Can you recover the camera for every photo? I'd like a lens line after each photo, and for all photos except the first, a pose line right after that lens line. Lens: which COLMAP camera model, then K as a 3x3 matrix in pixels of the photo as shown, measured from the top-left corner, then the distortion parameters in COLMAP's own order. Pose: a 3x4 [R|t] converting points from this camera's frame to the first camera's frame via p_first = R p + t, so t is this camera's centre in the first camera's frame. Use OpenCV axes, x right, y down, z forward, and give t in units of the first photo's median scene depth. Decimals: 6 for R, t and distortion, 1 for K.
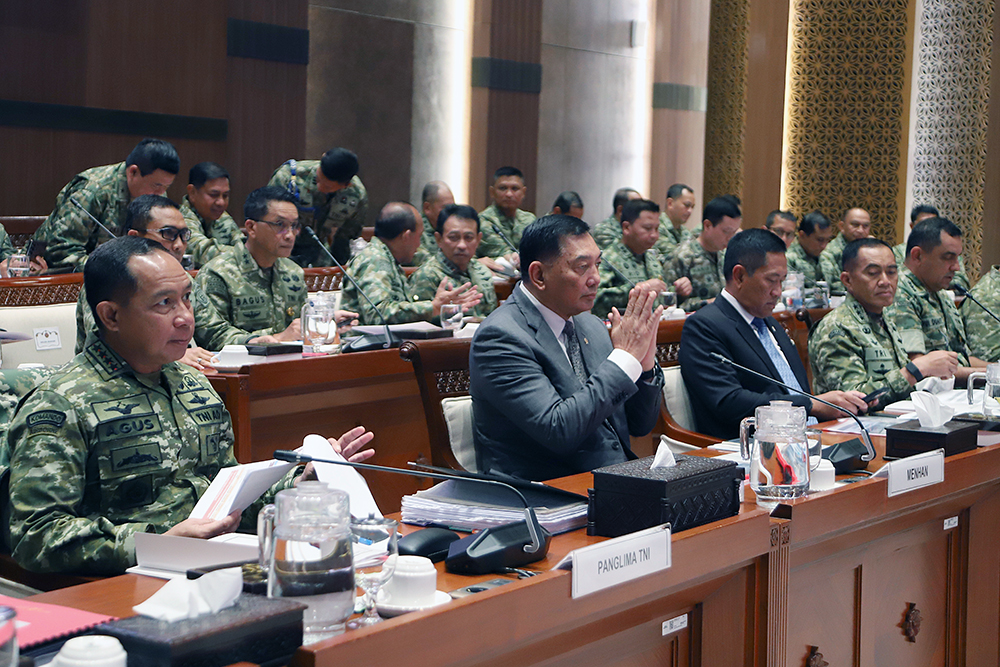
lens RADIAL K [[1711.1, 0, 517.7], [0, 1711.1, 332.5], [0, 0, 1]] dist [0.497506, 0.002398]
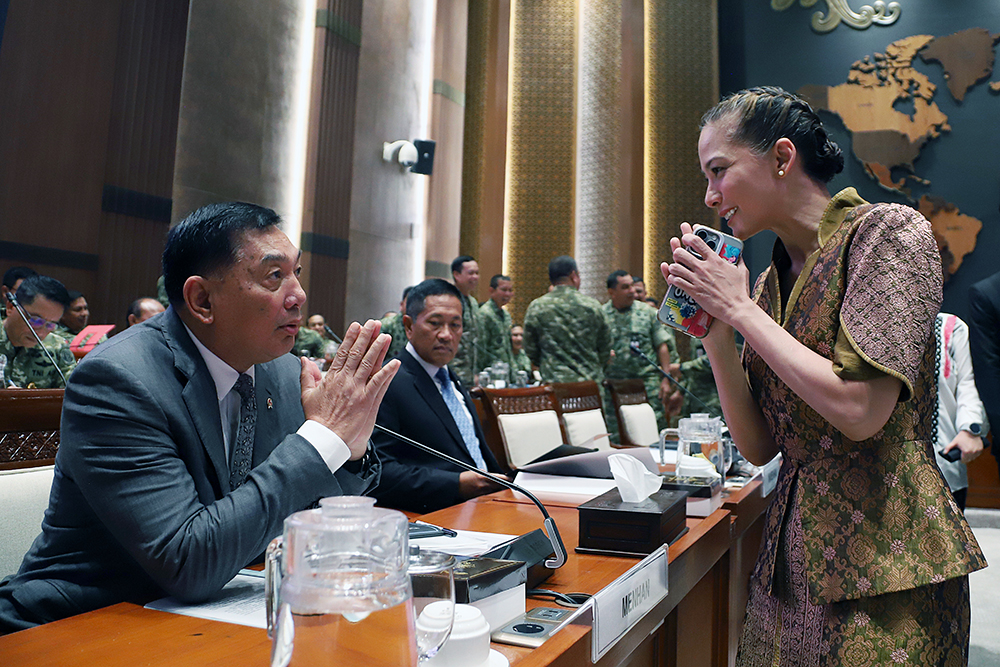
lens RADIAL K [[1082.0, 0, 500.0], [0, 1082.0, 333.5], [0, 0, 1]] dist [-0.008499, -0.007264]
pose [[0.989110, 0.019186, 0.145923, 0.029083], [-0.007011, 0.996484, -0.083495, 0.005165], [-0.147012, 0.081562, 0.985766, 0.273481]]
